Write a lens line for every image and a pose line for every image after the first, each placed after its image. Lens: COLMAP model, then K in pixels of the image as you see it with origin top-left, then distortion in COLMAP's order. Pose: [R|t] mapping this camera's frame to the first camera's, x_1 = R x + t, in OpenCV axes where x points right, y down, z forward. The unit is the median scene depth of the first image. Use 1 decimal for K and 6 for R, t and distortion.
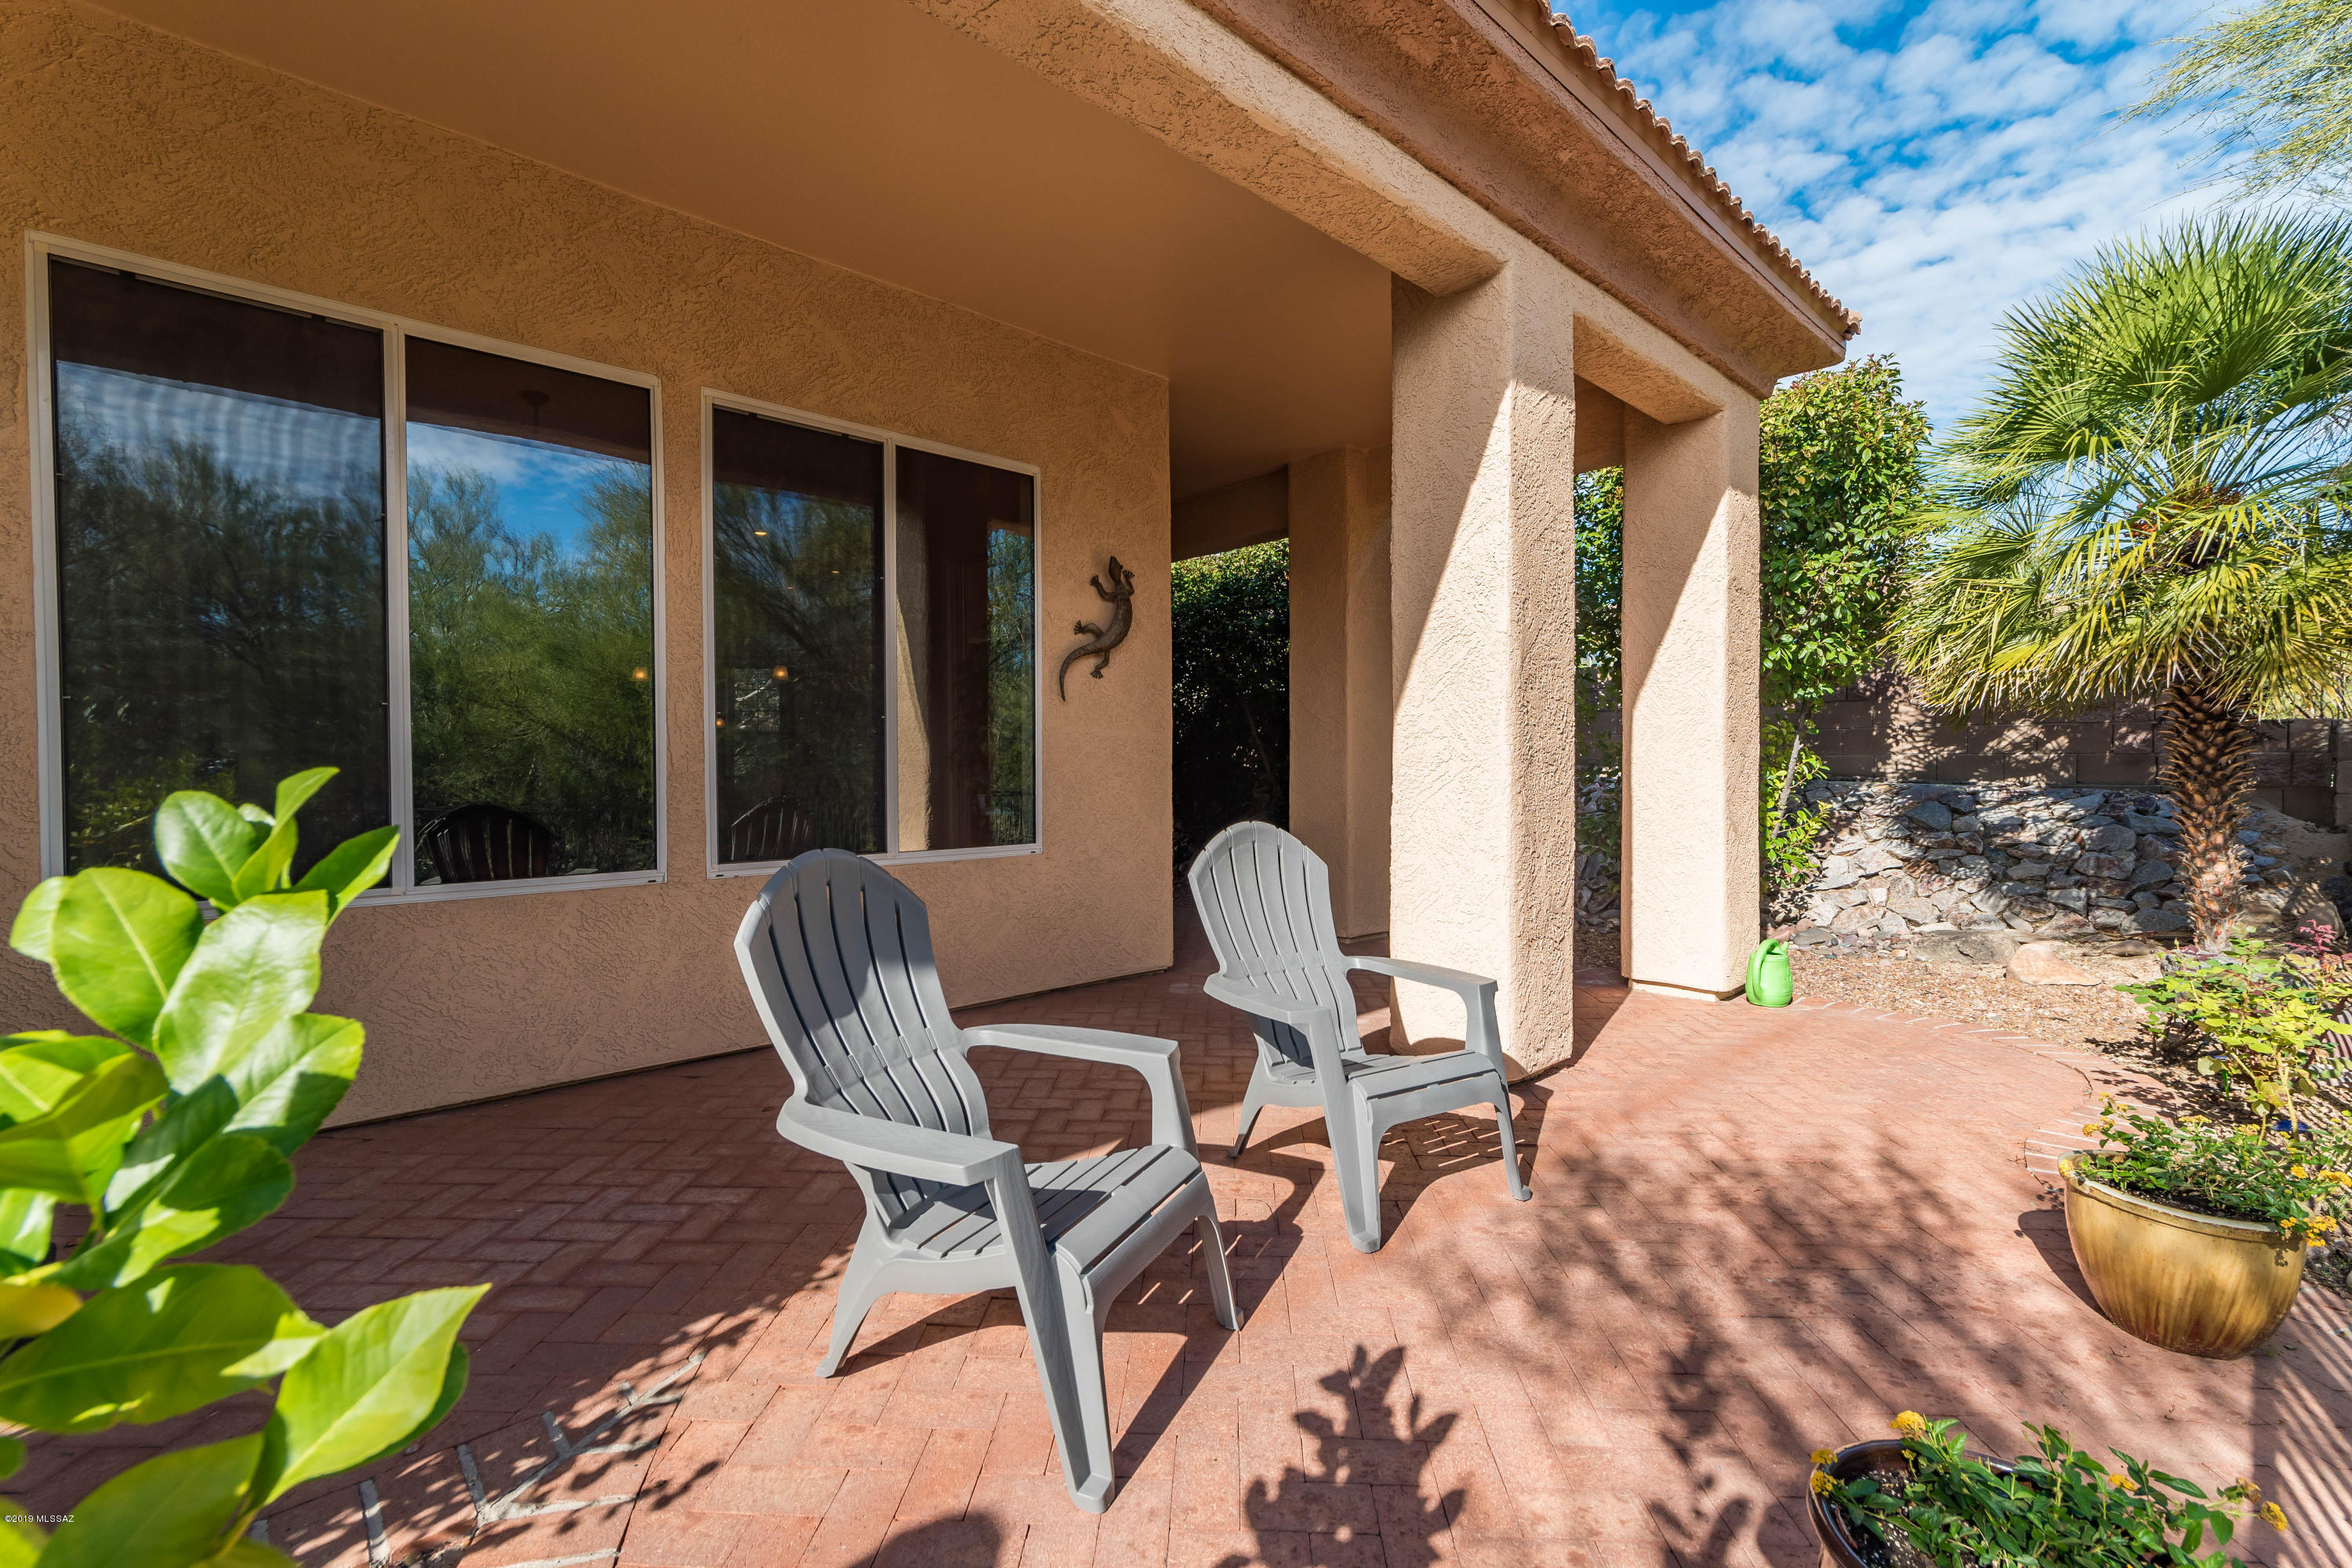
lens RADIAL K [[1021.9, 0, 1186.2], [0, 1021.9, 780.0], [0, 0, 1]] dist [-0.002709, 0.000629]
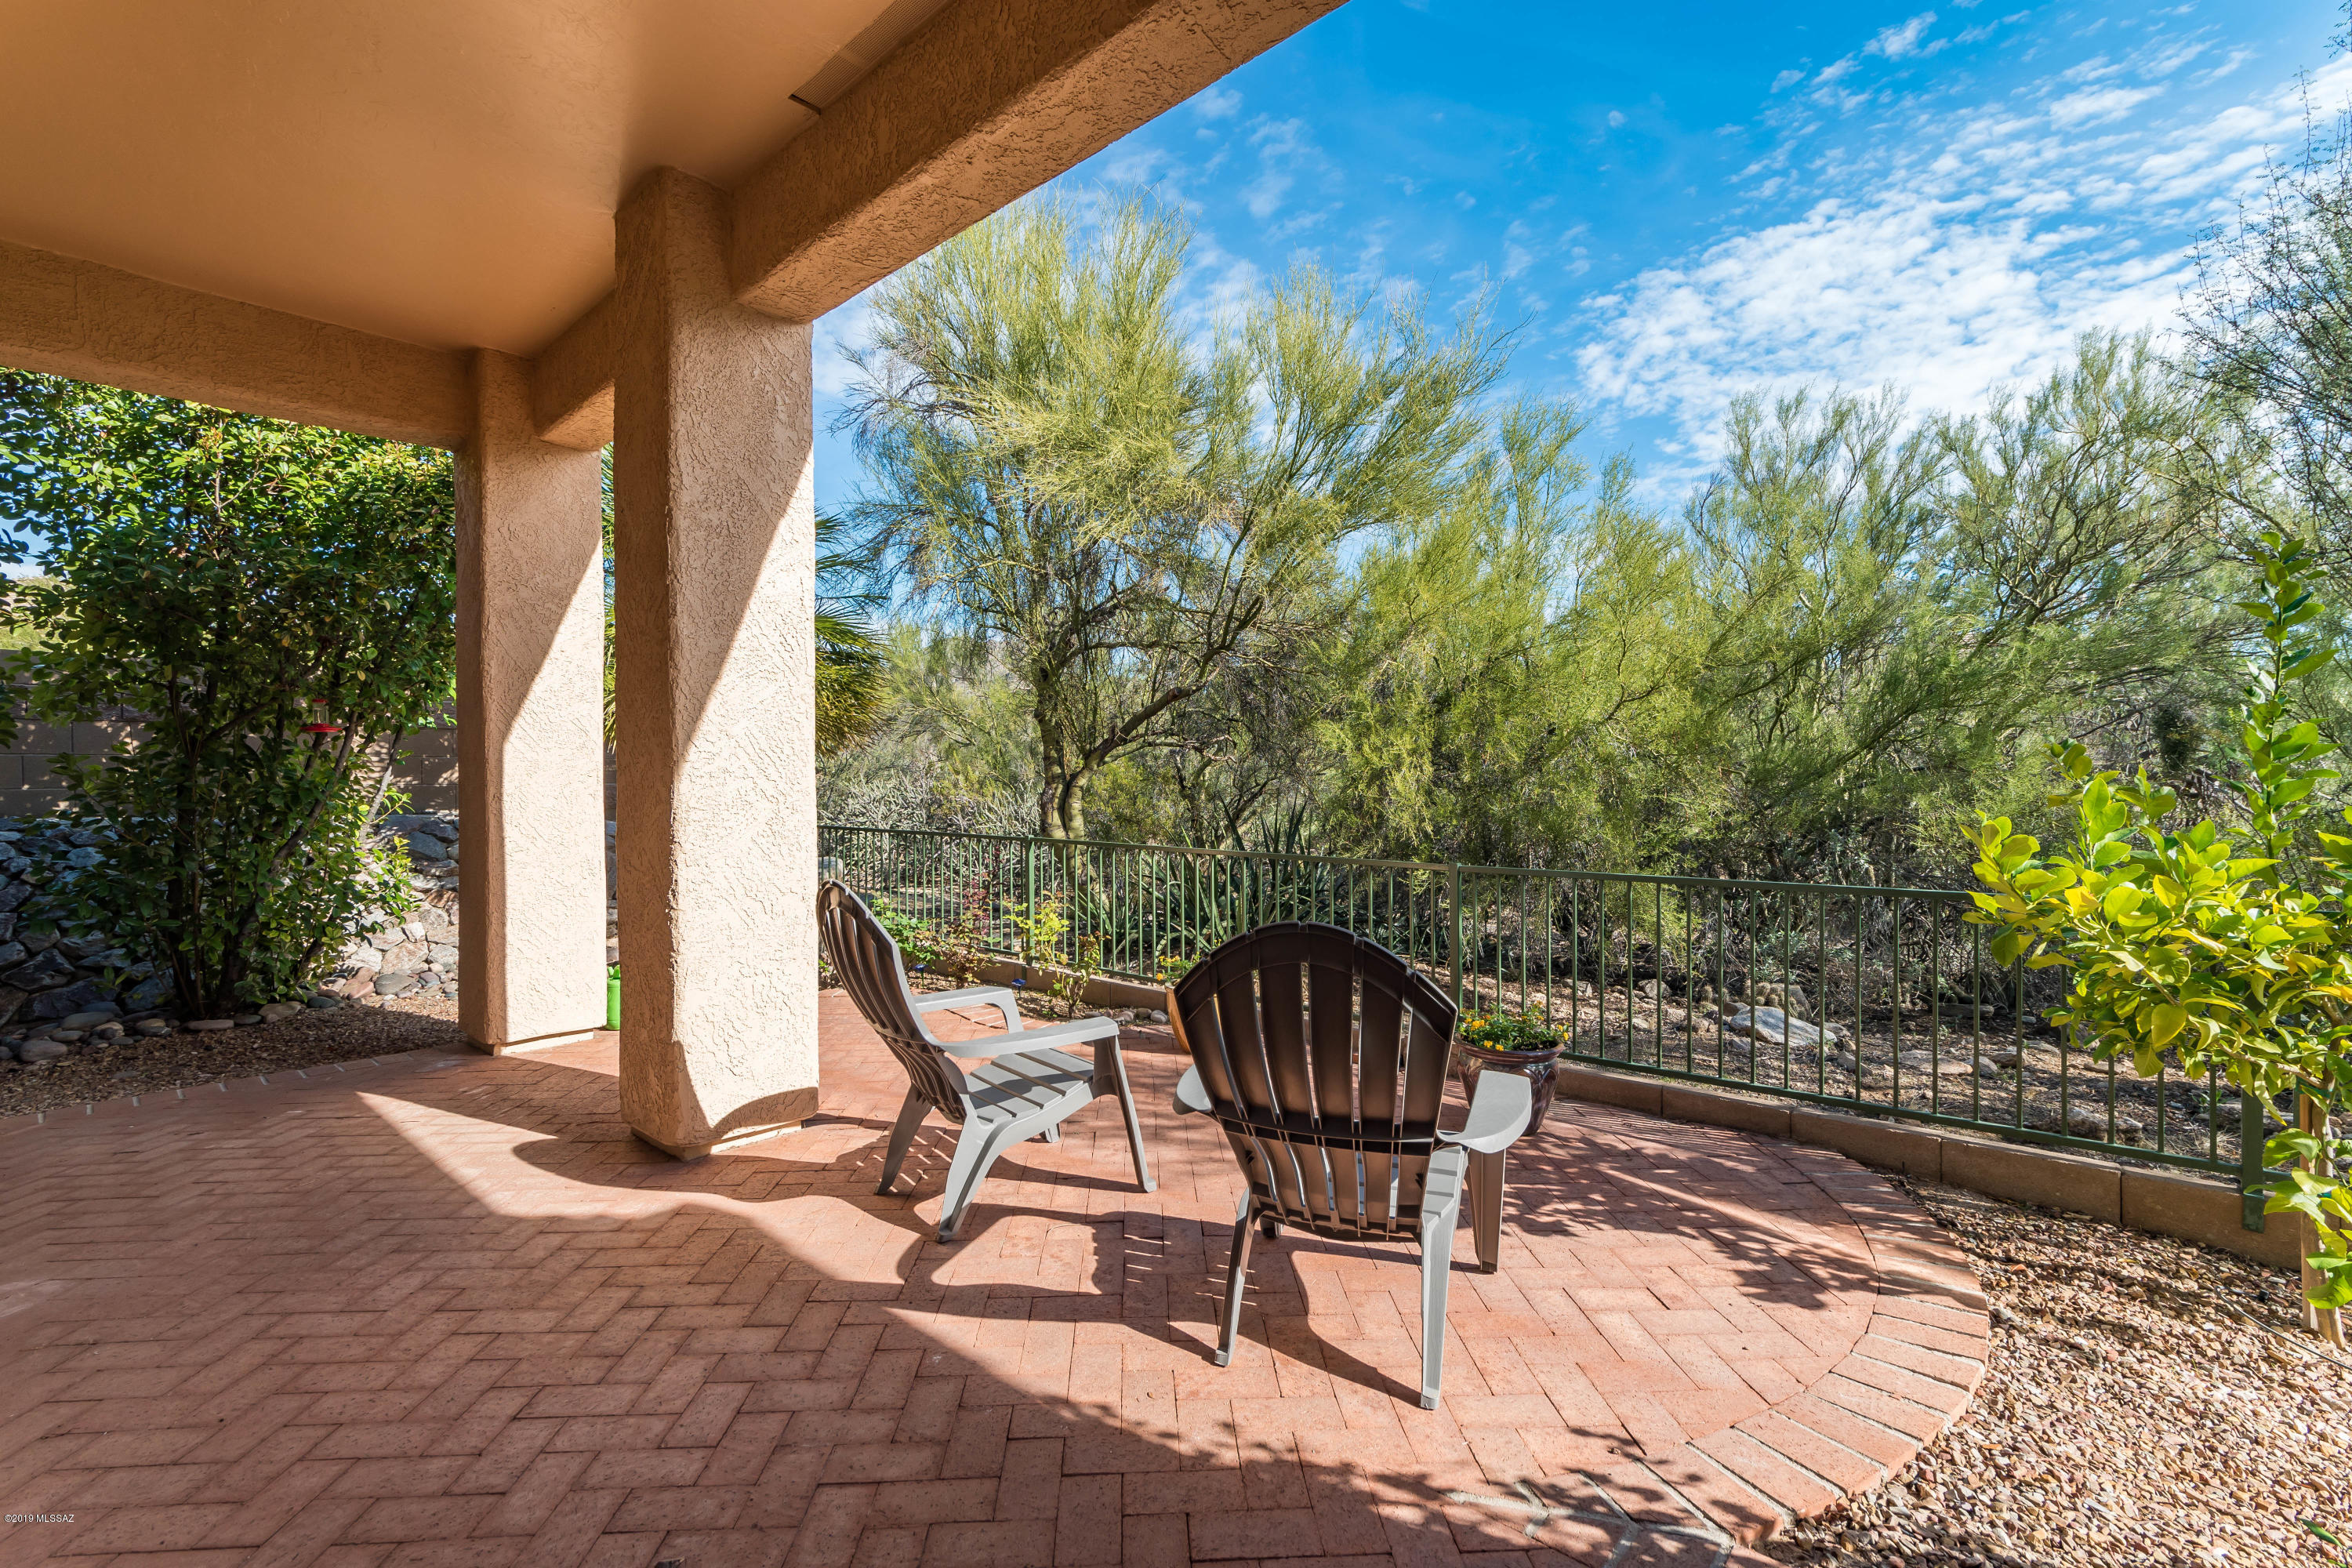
lens RADIAL K [[1021.9, 0, 1186.2], [0, 1021.9, 780.0], [0, 0, 1]] dist [-0.002709, 0.000629]
pose [[-0.076193, -0.012423, 0.997016, -1.451652], [0.033976, 0.999309, 0.015048, -0.084959], [-0.996514, 0.035022, -0.075719, 1.388594]]
